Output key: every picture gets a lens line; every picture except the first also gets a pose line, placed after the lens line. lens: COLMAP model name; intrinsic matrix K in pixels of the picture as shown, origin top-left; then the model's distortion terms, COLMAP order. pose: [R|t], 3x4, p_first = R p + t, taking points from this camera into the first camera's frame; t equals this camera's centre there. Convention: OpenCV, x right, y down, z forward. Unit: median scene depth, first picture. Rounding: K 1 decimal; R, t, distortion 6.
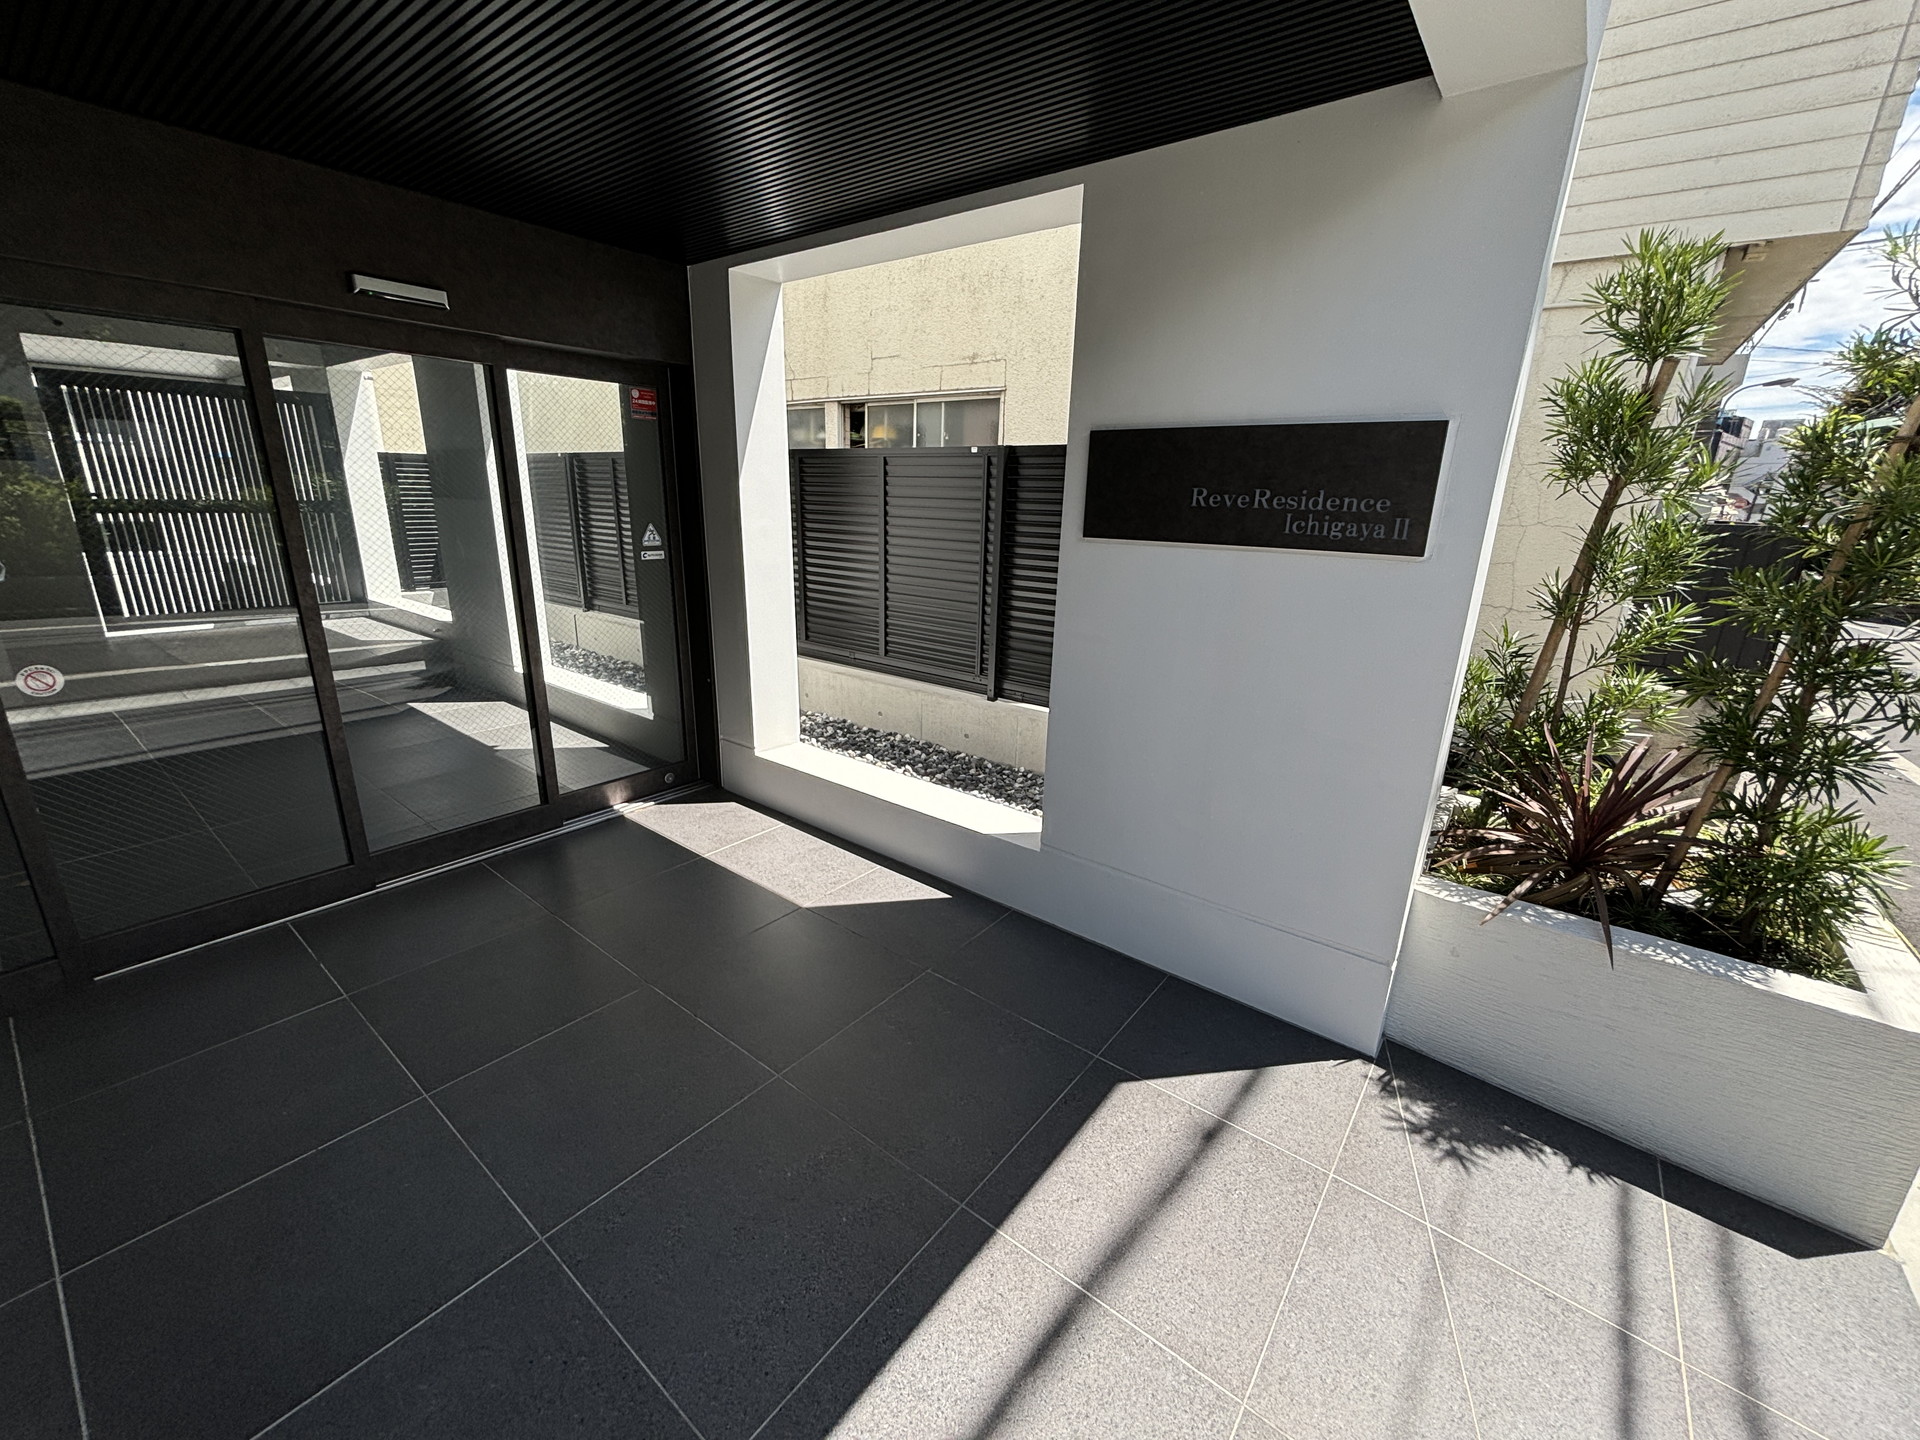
lens RADIAL K [[780.2, 0, 929.9], [0, 780.2, 729.5], [0, 0, 1]] dist [-0.001658, -0.000208]
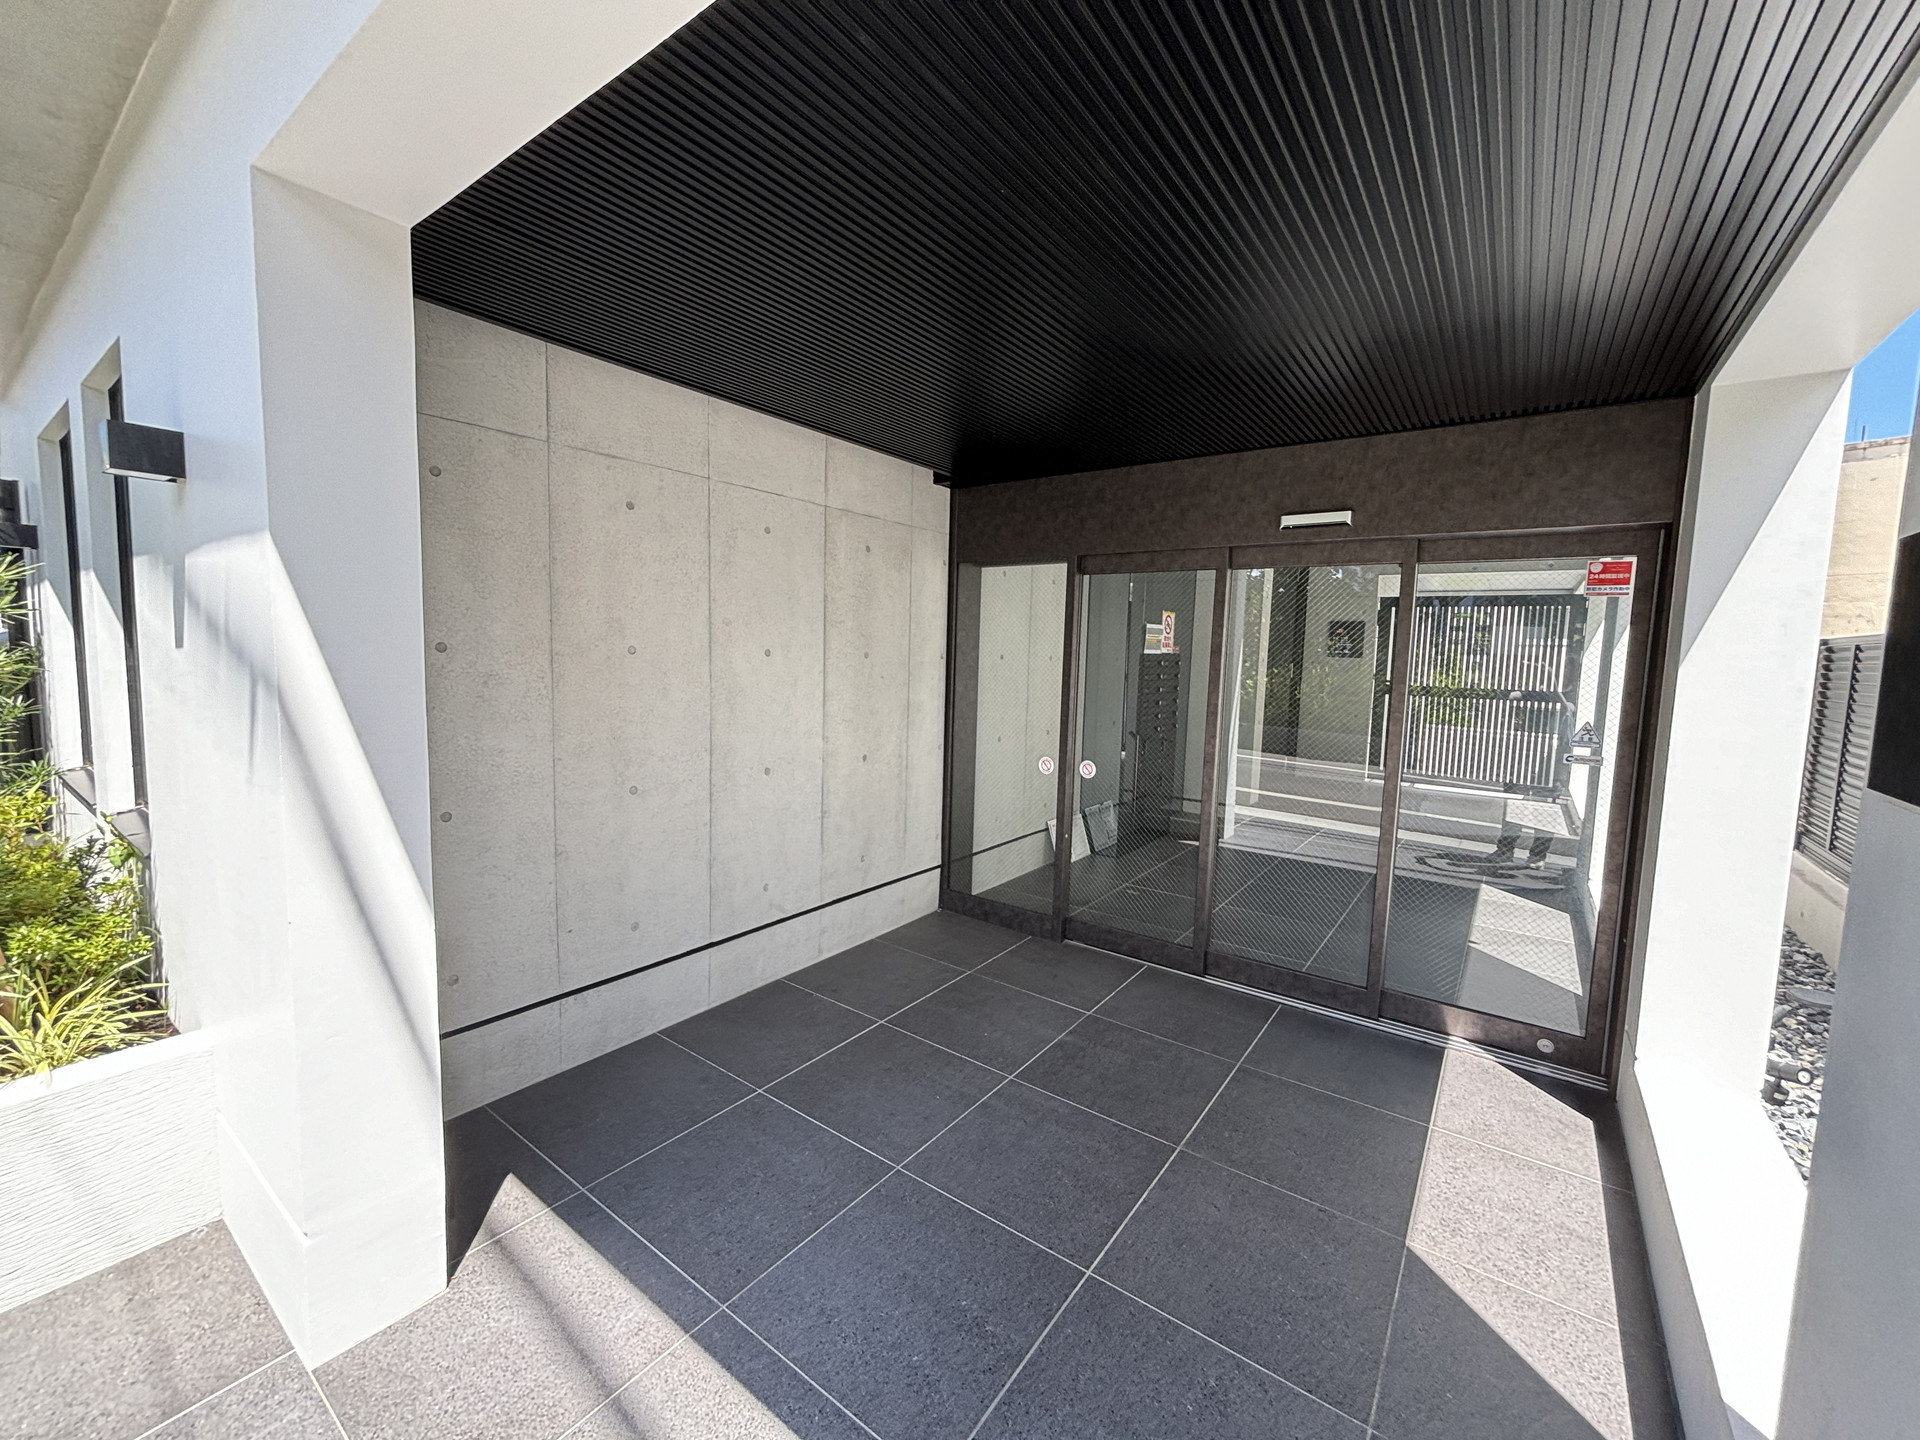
lens RADIAL K [[775.6, 0, 964.2], [0, 775.6, 721.7], [0, 0, 1]] dist [-0.003437, -0.000342]
pose [[0.055520, 0.075770, -0.995578, 0.446051], [-0.318803, 0.946268, 0.054238, -0.120703], [0.946194, 0.314382, 0.076693, 0.392393]]
